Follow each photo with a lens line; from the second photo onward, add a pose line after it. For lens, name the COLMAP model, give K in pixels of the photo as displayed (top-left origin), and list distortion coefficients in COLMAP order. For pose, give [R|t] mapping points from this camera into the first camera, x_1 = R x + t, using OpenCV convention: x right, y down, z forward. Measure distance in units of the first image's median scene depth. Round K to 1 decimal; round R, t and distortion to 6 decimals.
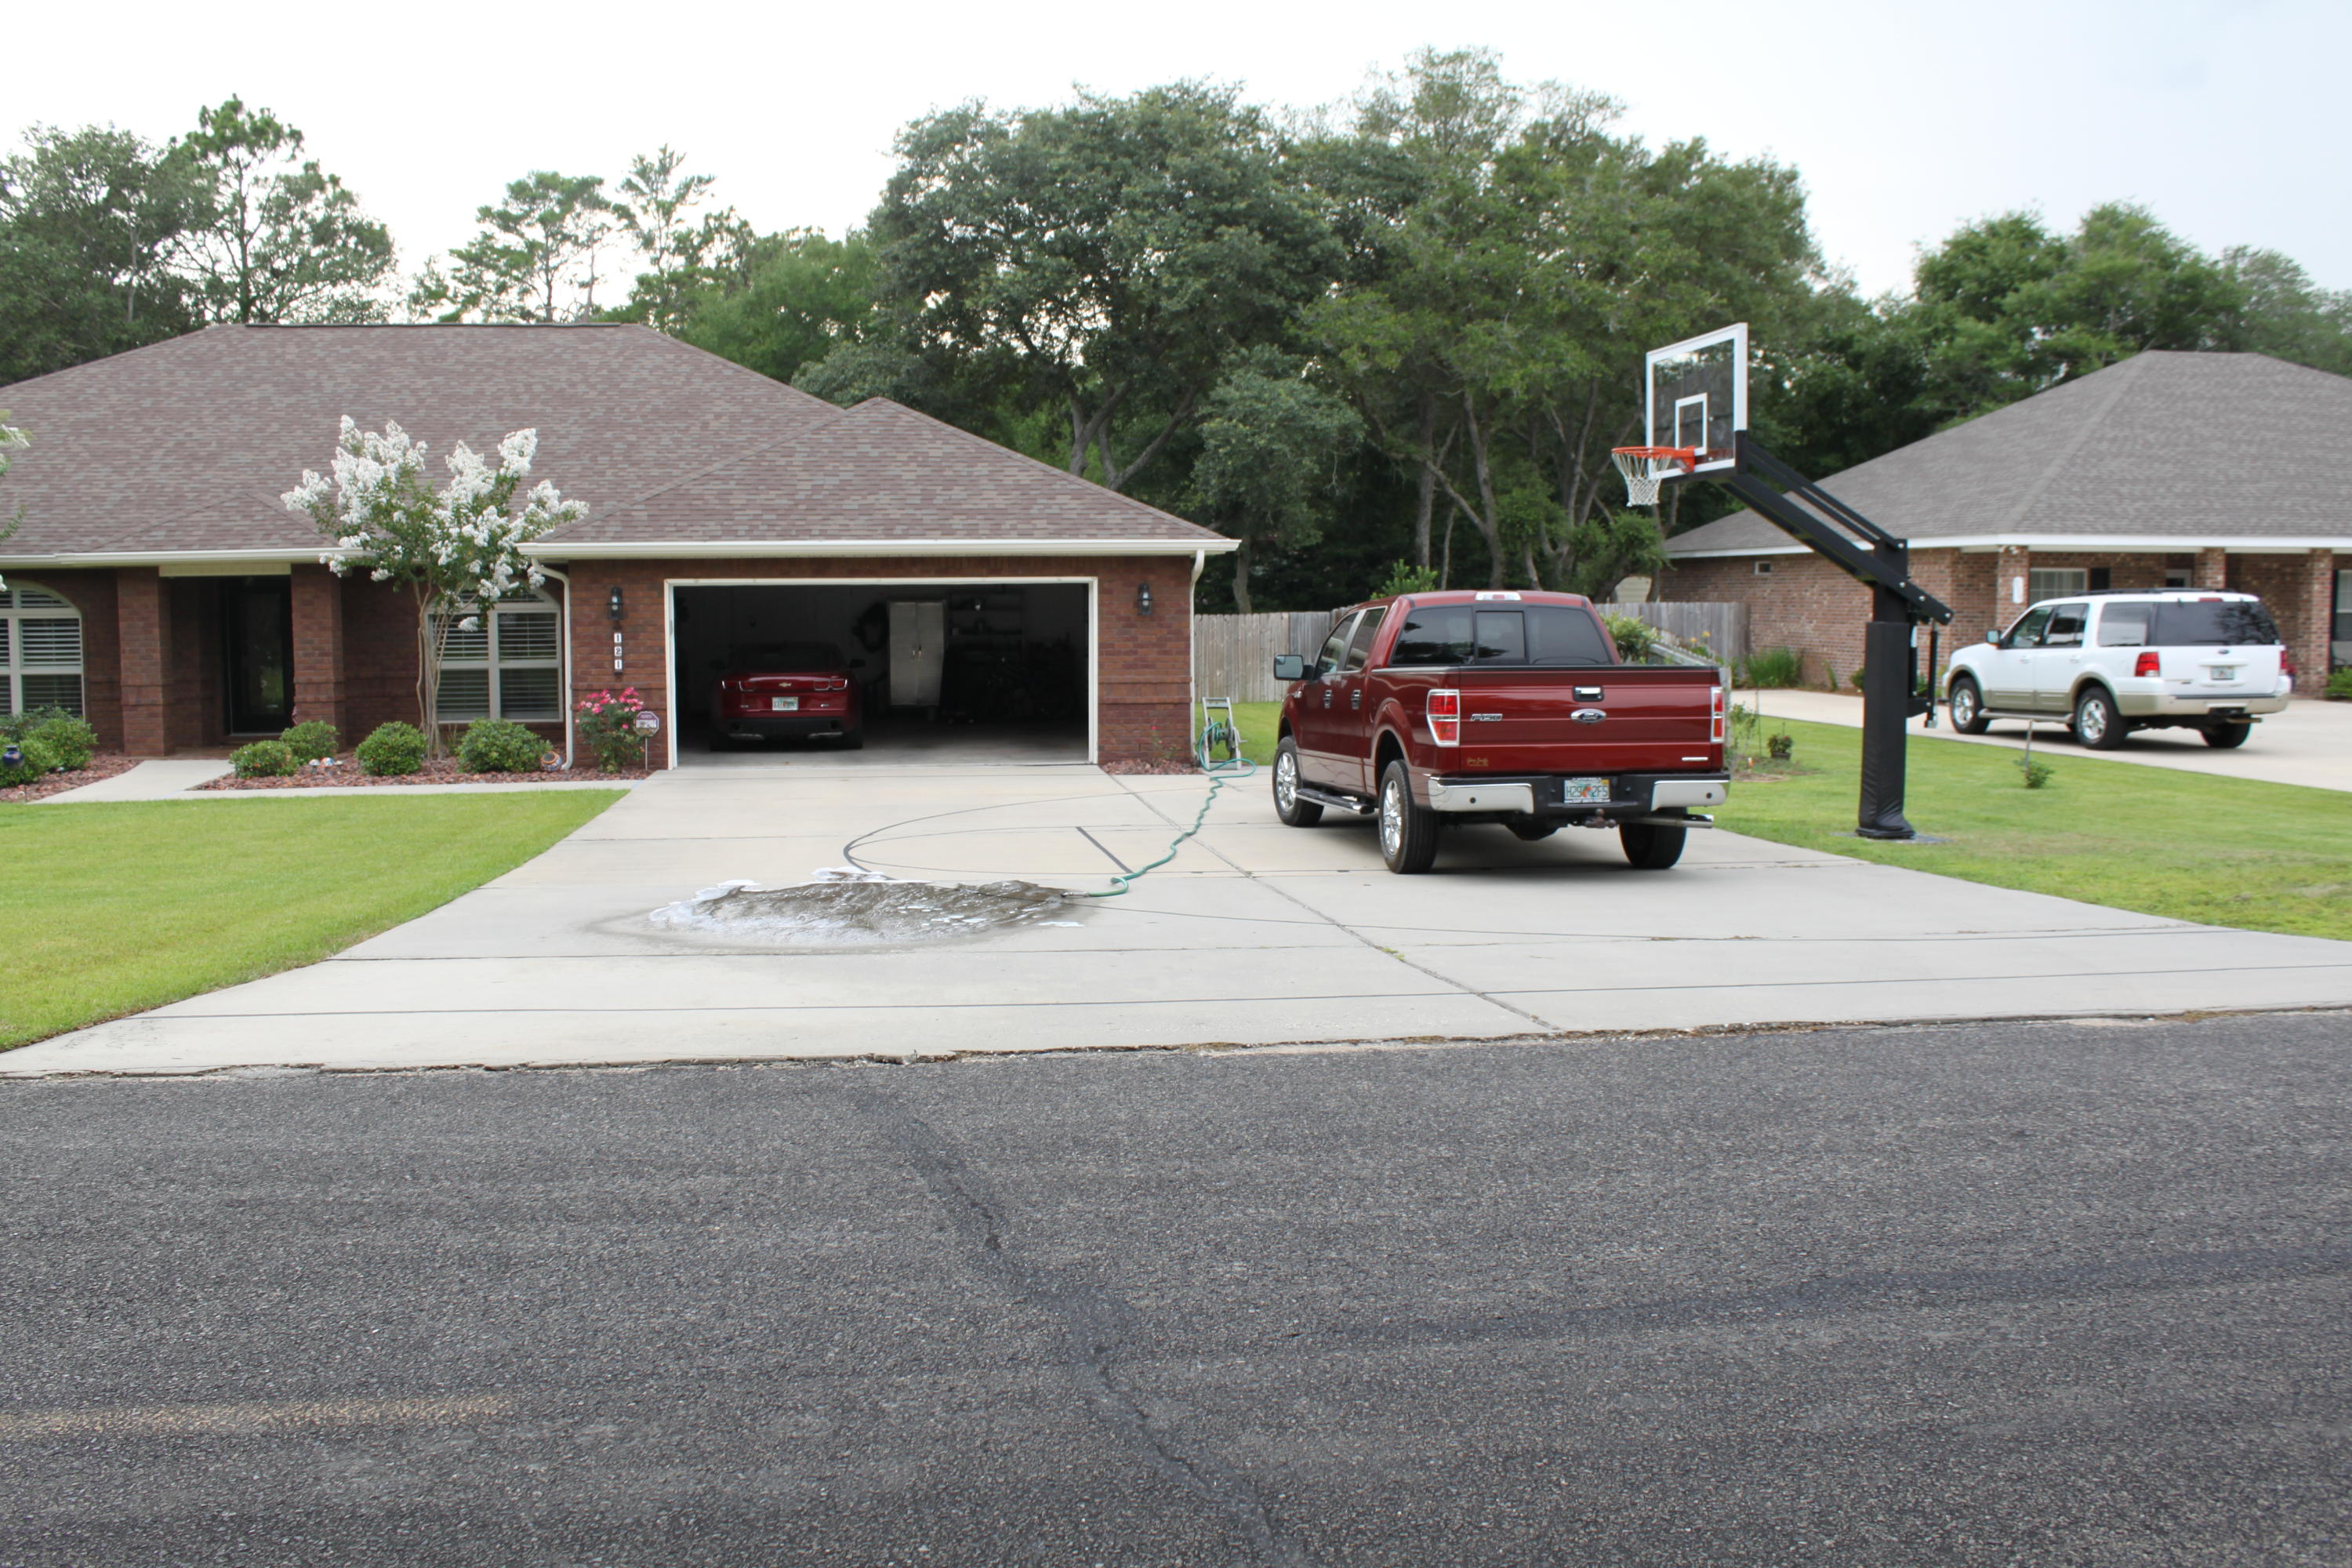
lens RADIAL K [[2189.9, 0, 1173.9], [0, 2189.9, 773.4], [0, 0, 1]] dist [-0.171196, 0.244926]
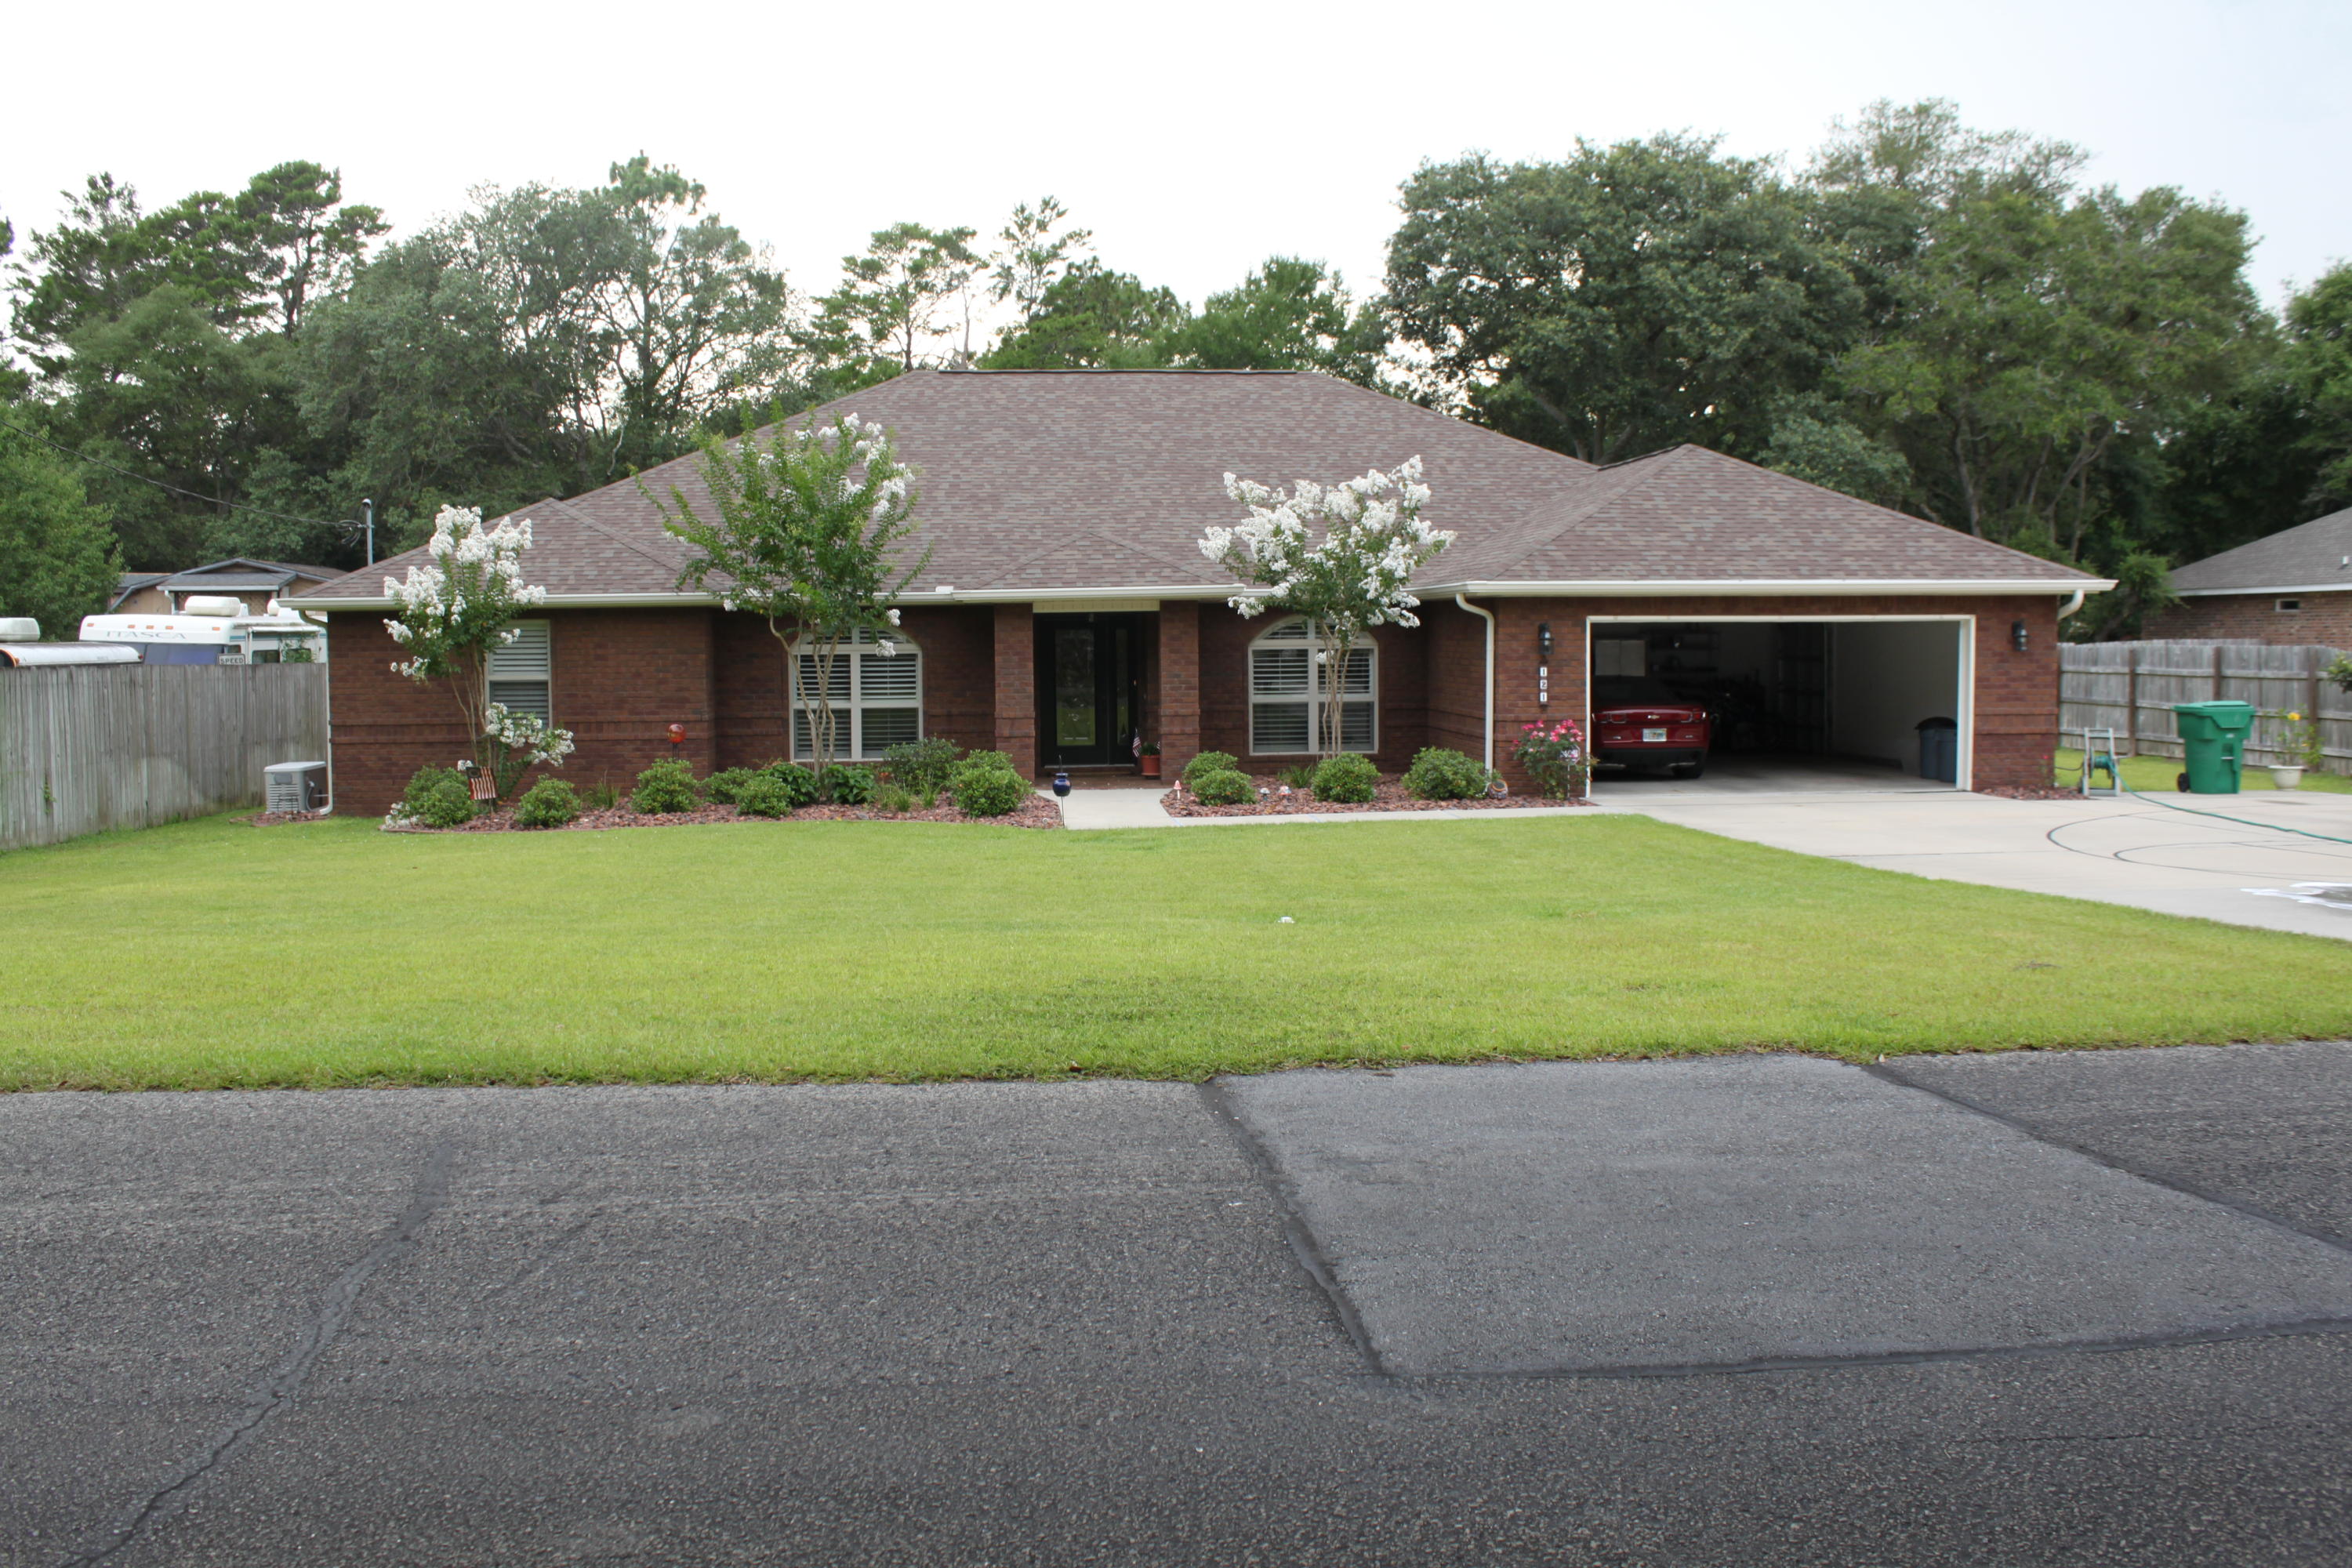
lens RADIAL K [[2189.9, 0, 1173.9], [0, 2189.9, 773.4], [0, 0, 1]] dist [-0.171196, 0.244926]
pose [[0.999055, -0.002753, -0.043369, -0.217224], [0.001920, 0.999813, -0.019249, 0.003738], [0.043414, 0.019147, 0.998874, -0.033760]]
